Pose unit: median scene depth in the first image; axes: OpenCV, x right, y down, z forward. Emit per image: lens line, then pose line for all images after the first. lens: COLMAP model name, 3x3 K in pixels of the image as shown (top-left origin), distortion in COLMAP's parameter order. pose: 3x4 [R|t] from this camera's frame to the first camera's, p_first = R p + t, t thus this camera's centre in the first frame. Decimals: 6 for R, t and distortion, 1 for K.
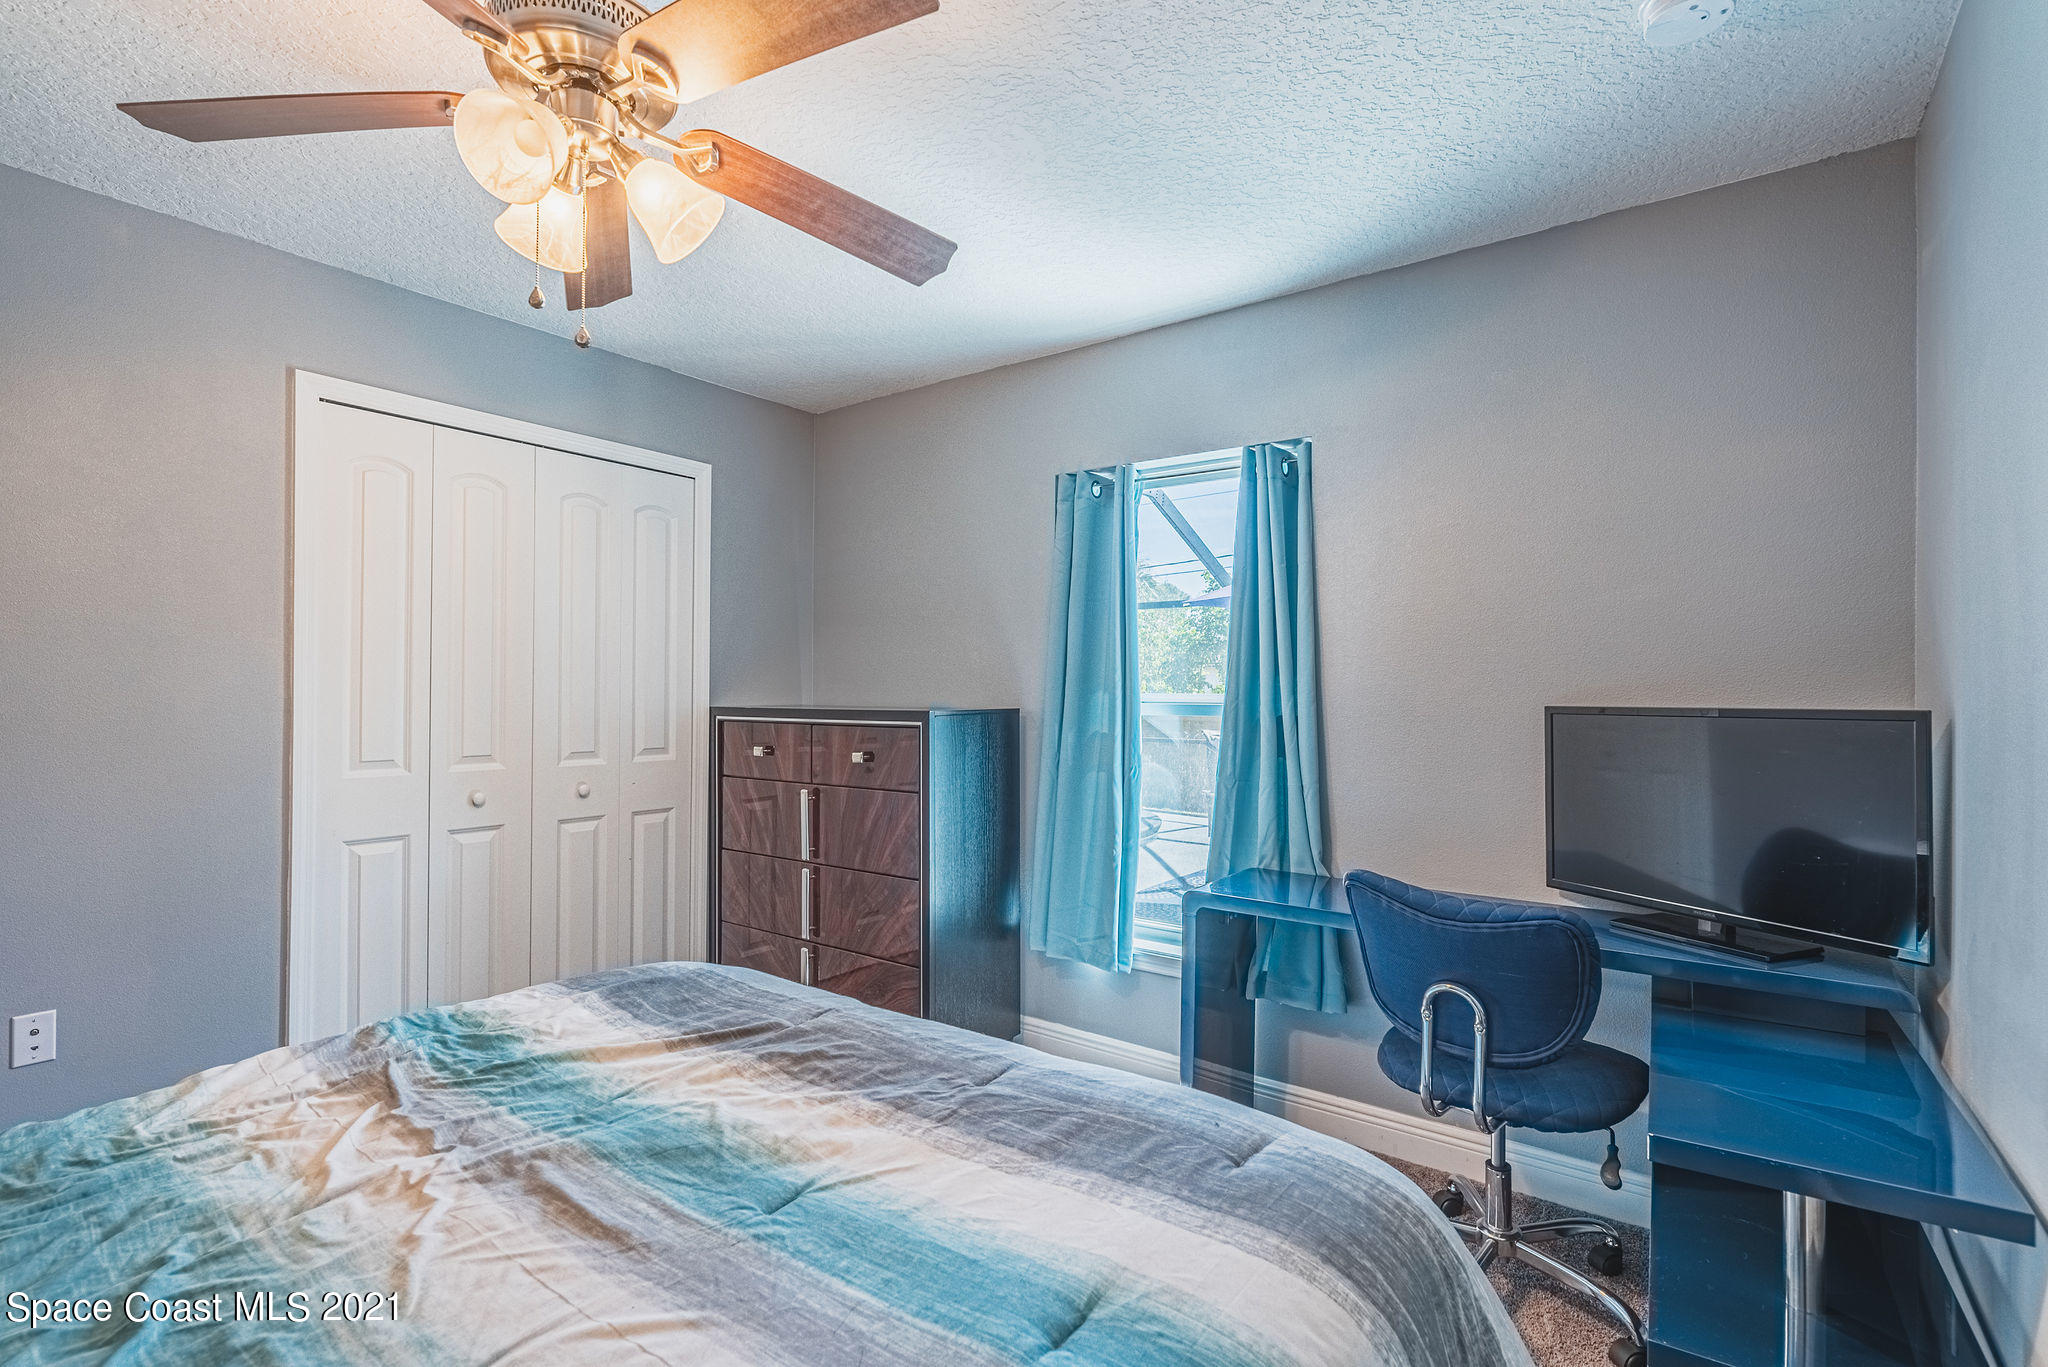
lens RADIAL K [[945.1, 0, 1021.4], [0, 945.1, 686.1], [0, 0, 1]] dist [-0.001951, 0.000367]
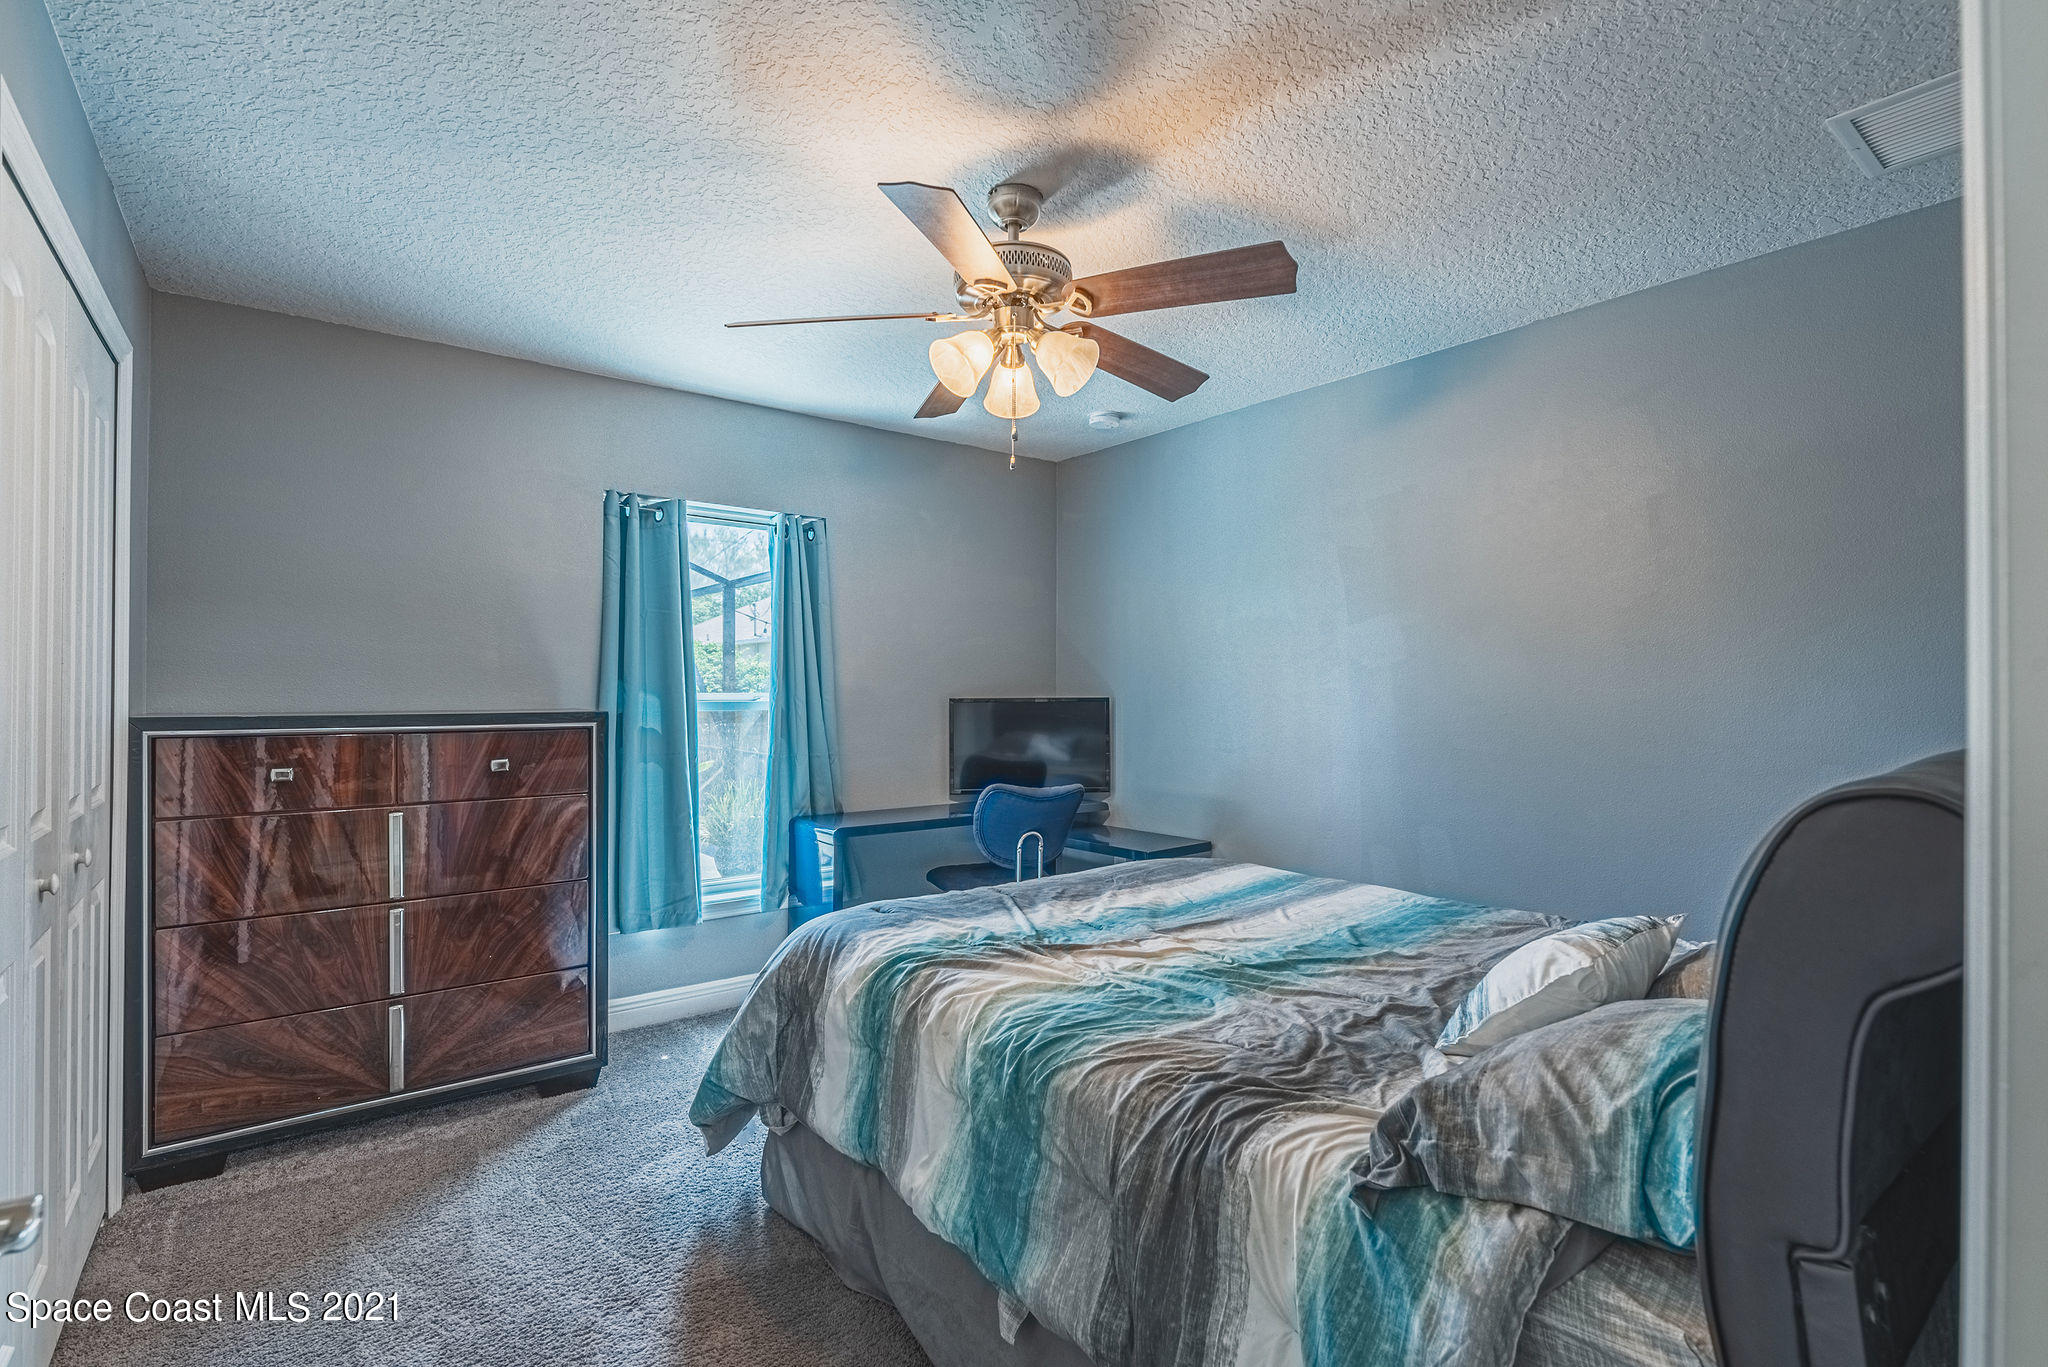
lens RADIAL K [[945.1, 0, 1021.5], [0, 945.1, 684.8], [0, 0, 1]] dist [-0.001951, 0.000367]
pose [[0.276764, -0.001016, 0.960937, -0.908255], [-0.006587, 0.999974, 0.002954, -0.008589], [-0.960915, -0.007147, 0.276750, 0.253285]]
